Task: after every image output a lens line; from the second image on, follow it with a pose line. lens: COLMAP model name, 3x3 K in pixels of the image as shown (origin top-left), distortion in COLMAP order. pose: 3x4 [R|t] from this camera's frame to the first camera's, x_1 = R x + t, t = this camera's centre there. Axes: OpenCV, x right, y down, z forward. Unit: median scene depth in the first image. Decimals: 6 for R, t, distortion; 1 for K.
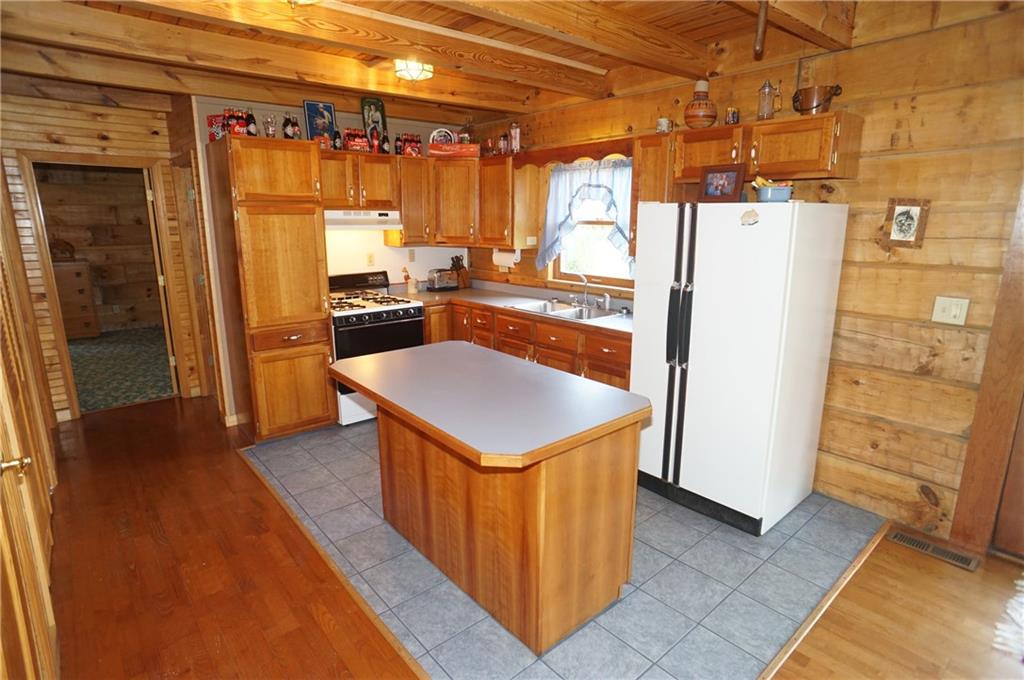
lens RADIAL K [[541.0, 0, 512.5], [0, 541.0, 335.1], [0, 0, 1]] dist [-0.077452, 0.052145]
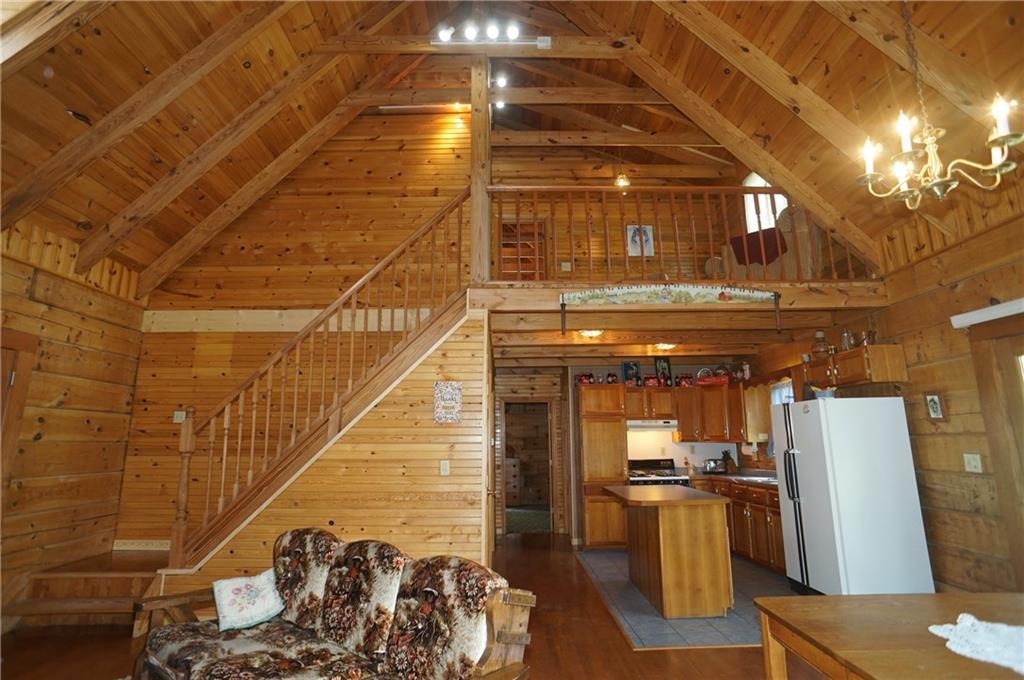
lens RADIAL K [[541.0, 0, 512.5], [0, 541.0, 335.1], [0, 0, 1]] dist [-0.077452, 0.052145]
pose [[0.770185, -0.134311, -0.623519, 0.477687], [-0.127510, 0.925420, -0.356846, 0.183221], [0.624945, 0.354342, 0.695619, -0.558909]]
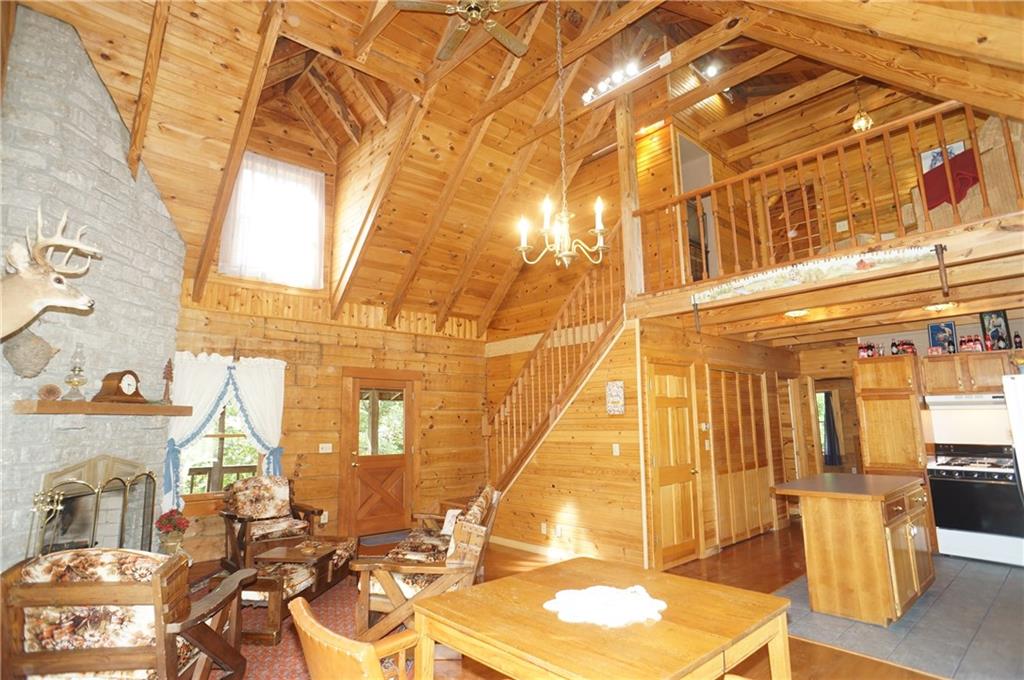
lens RADIAL K [[541.0, 0, 512.5], [0, 541.0, 335.1], [0, 0, 1]] dist [-0.077452, 0.052145]
pose [[0.034294, -0.161357, -0.986300, 1.005184], [-0.198453, 0.966129, -0.164957, 0.068548], [0.979510, 0.201391, 0.001111, -0.156804]]
